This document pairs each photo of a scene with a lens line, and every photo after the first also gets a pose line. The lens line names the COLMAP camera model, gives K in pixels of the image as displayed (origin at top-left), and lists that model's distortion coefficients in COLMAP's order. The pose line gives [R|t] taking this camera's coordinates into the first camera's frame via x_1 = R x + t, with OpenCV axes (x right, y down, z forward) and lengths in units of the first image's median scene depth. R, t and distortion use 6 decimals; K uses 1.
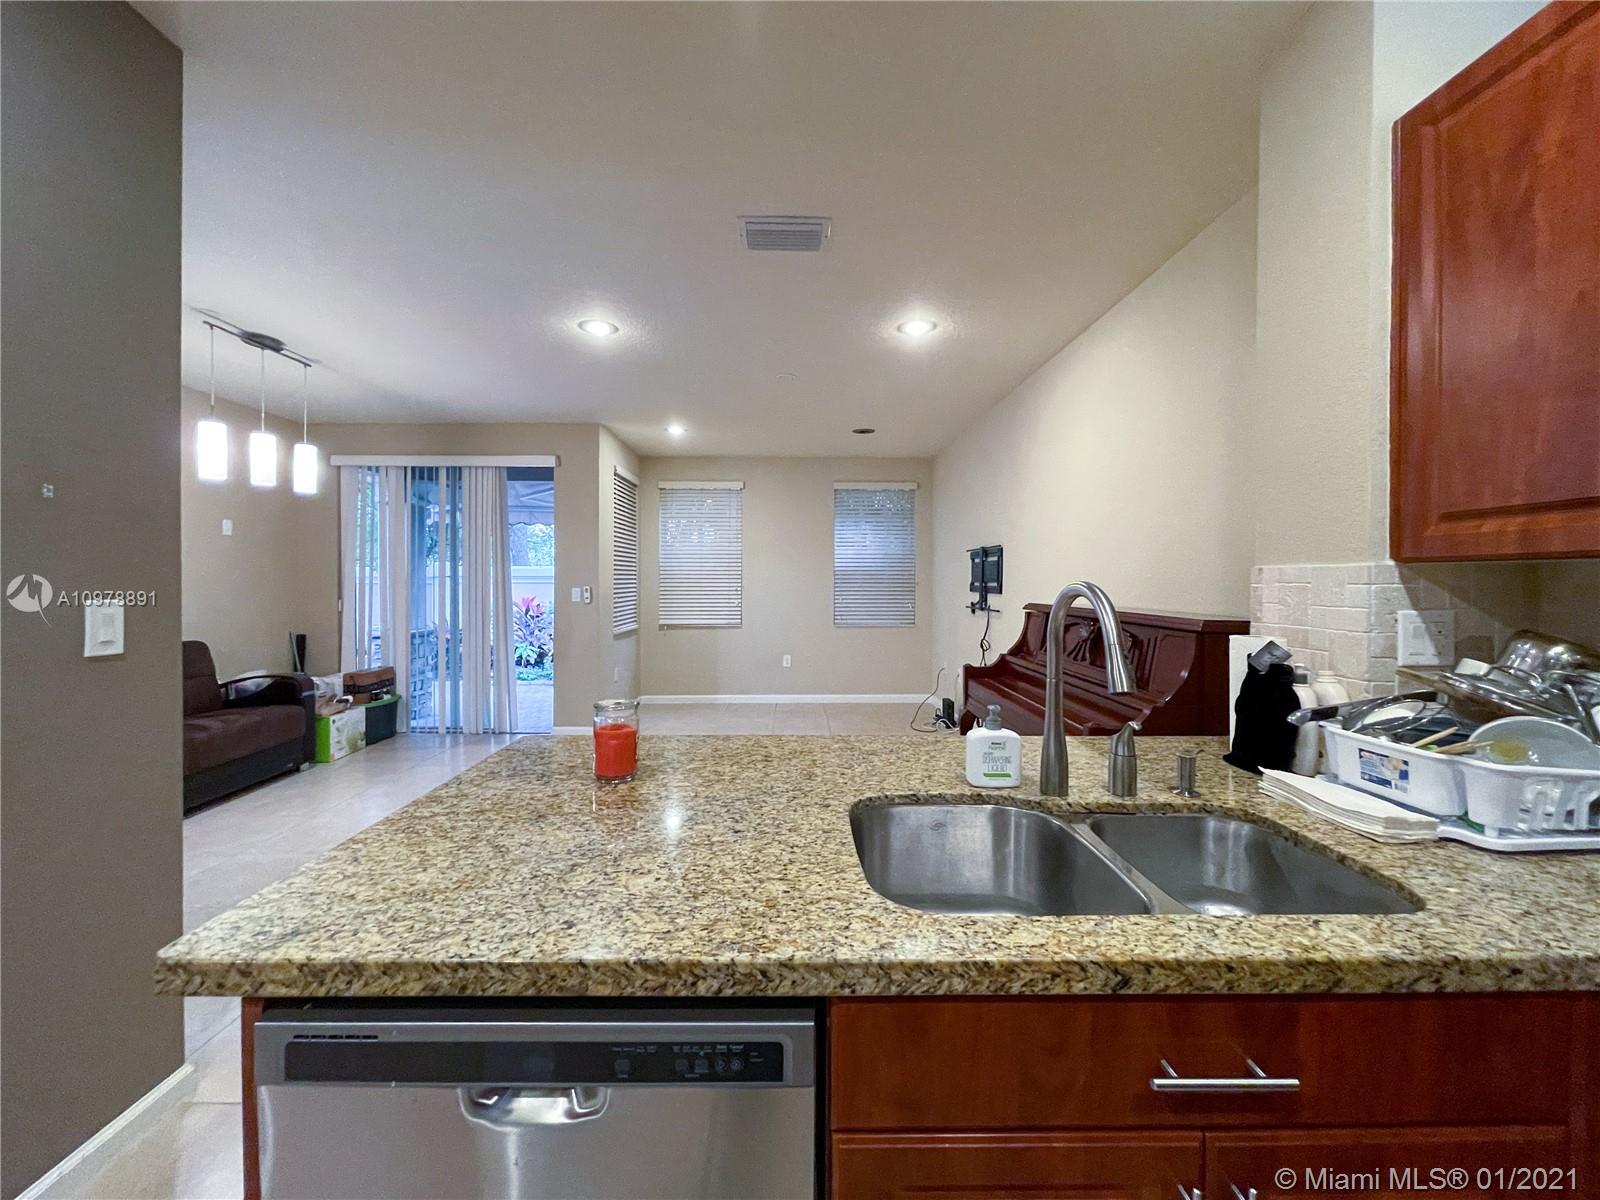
lens RADIAL K [[669.3, 0, 782.3], [0, 669.3, 596.2], [0, 0, 1]] dist [-0.002347, 0.000159]
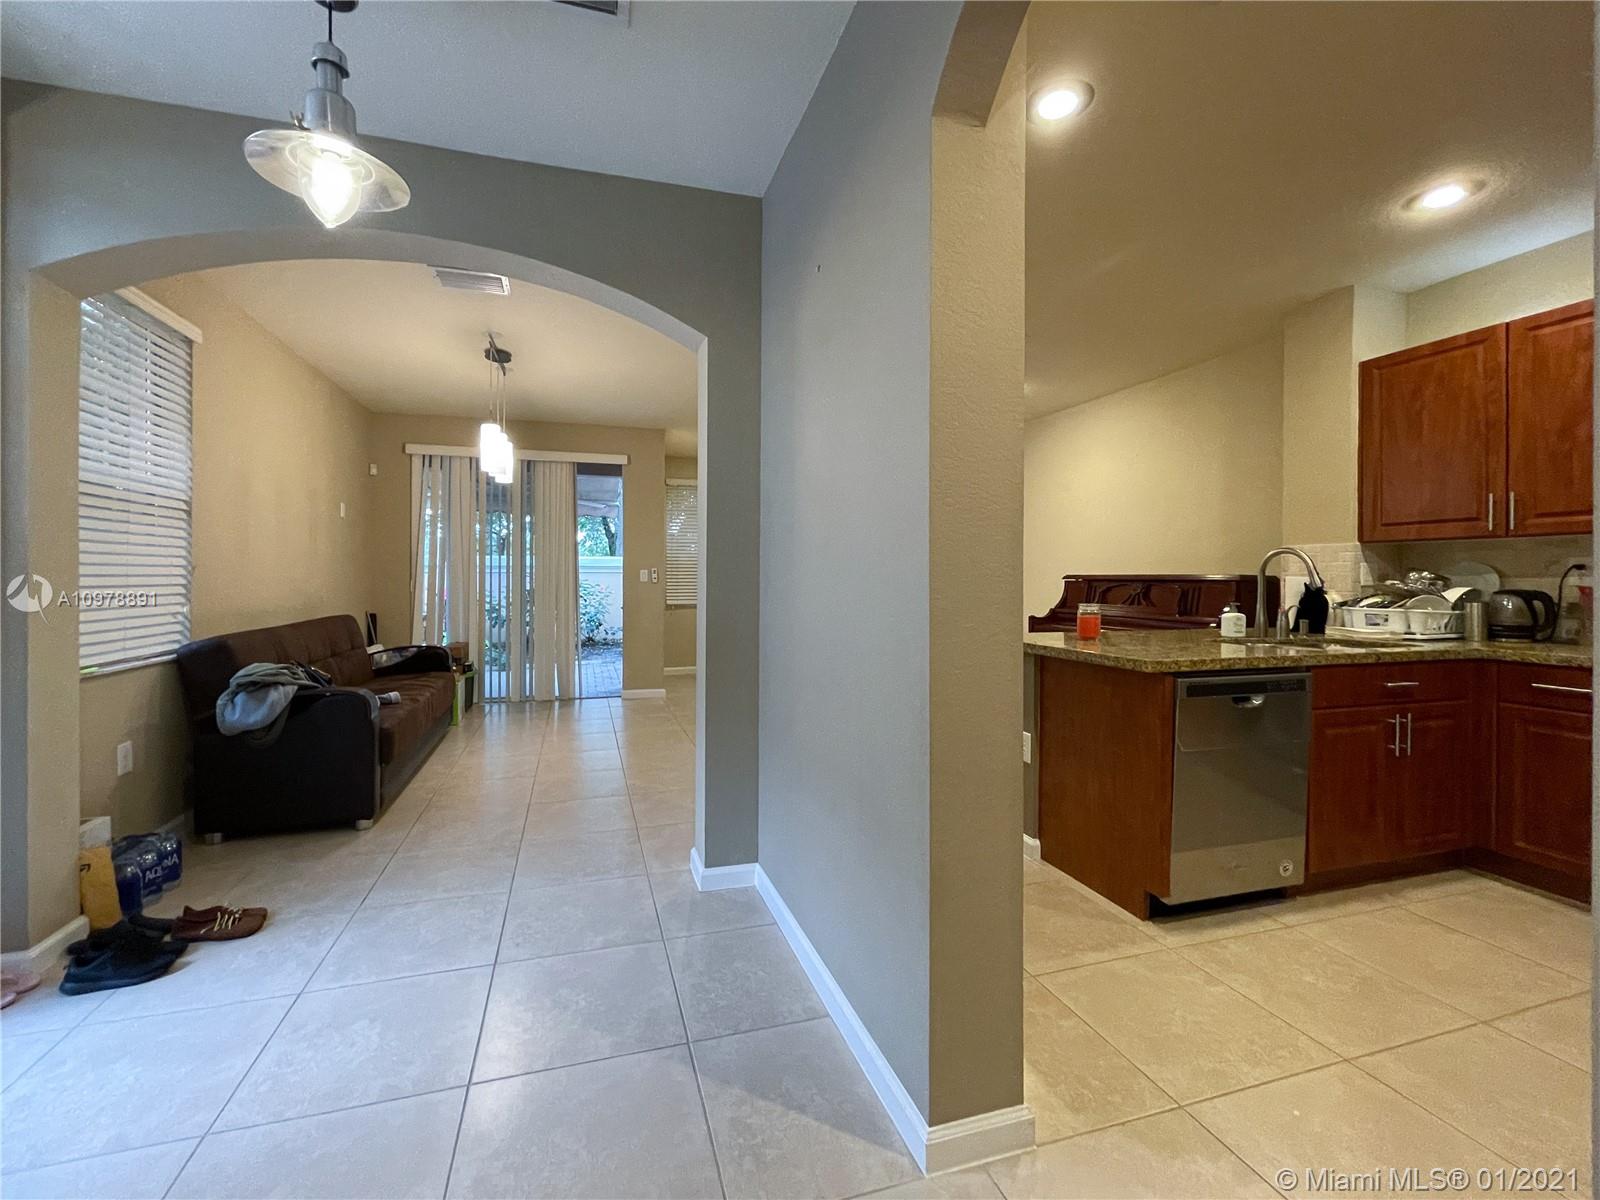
lens RADIAL K [[680.6, 0, 758.9], [0, 680.6, 594.4], [0, 0, 1]] dist [0.000968, -0.000091]
pose [[0.964052, -0.006927, 0.265622, -0.471498], [0.006123, 0.999974, 0.003857, 0.028817], [-0.265642, -0.002092, 0.964070, -0.206758]]
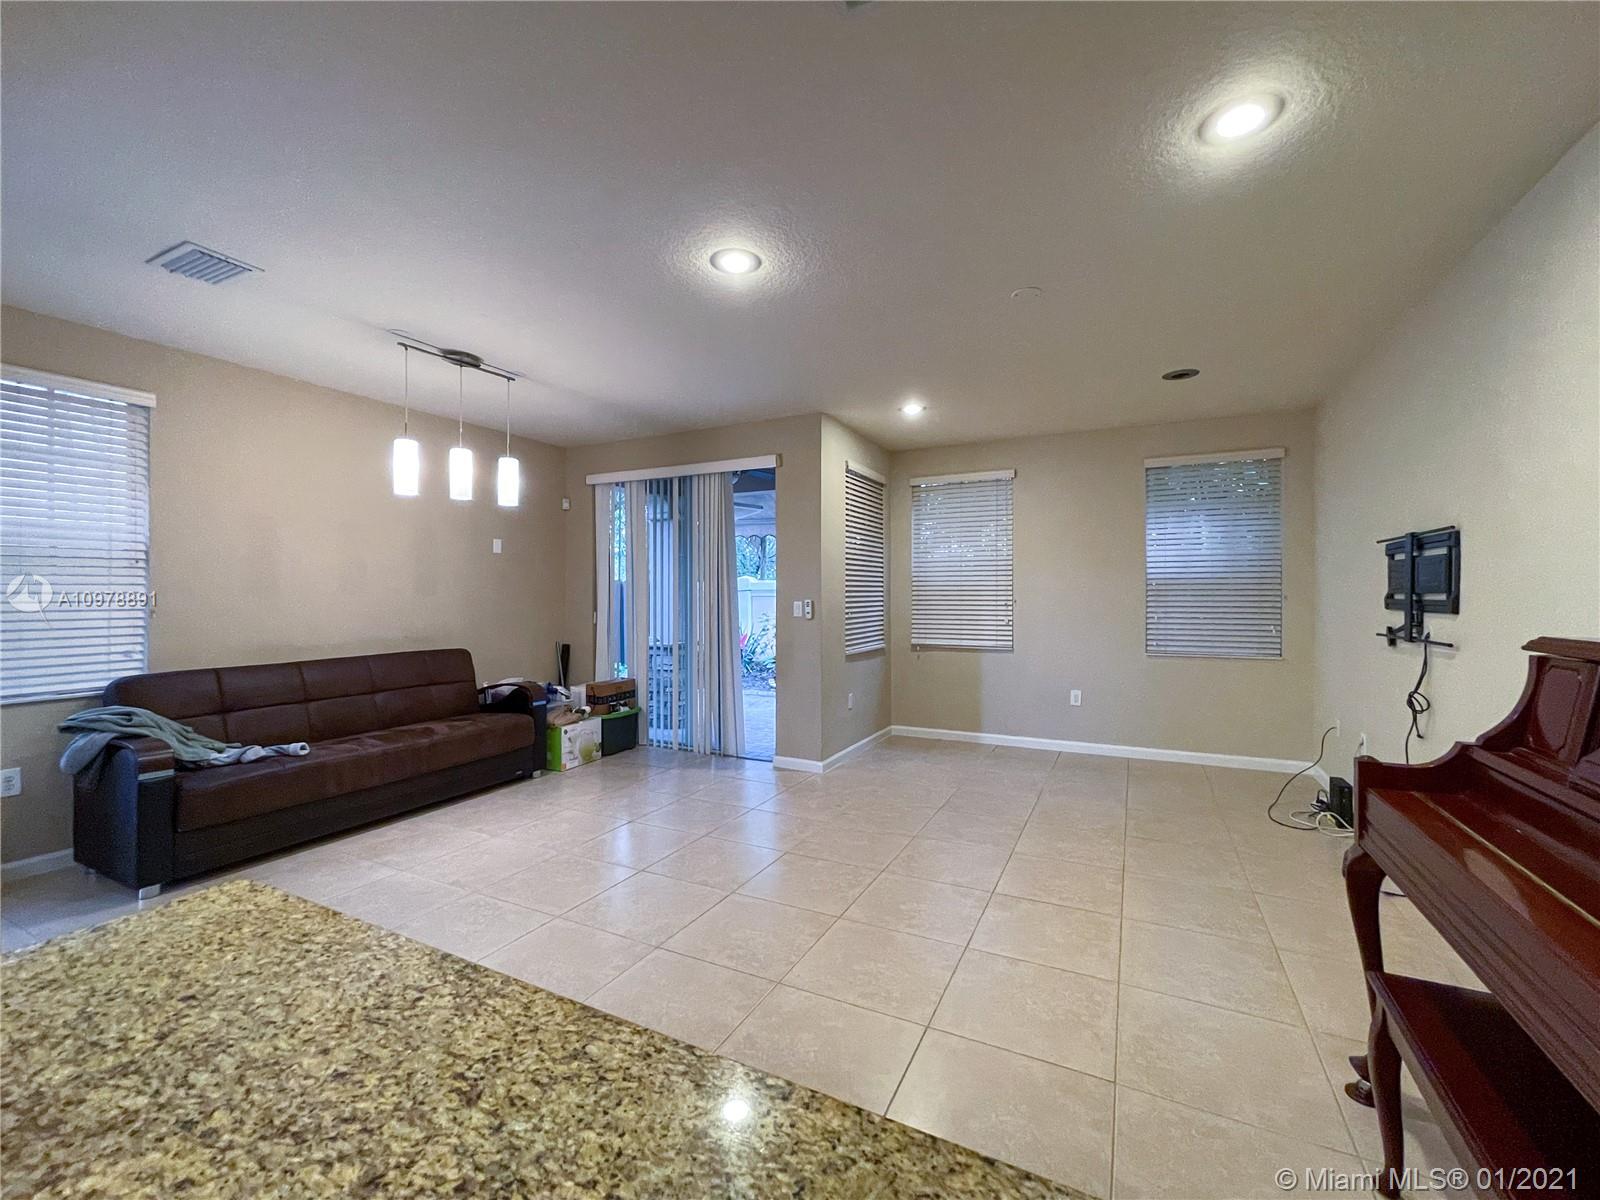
lens RADIAL K [[648.5, 0, 786.3], [0, 648.5, 597.2], [0, 0, 1]] dist [0.002529, 0.000127]
pose [[0.885635, -0.000581, -0.464382, 0.083961], [-0.007471, 0.999852, -0.015498, -0.005128], [0.464322, 0.017194, 0.885500, 0.259827]]
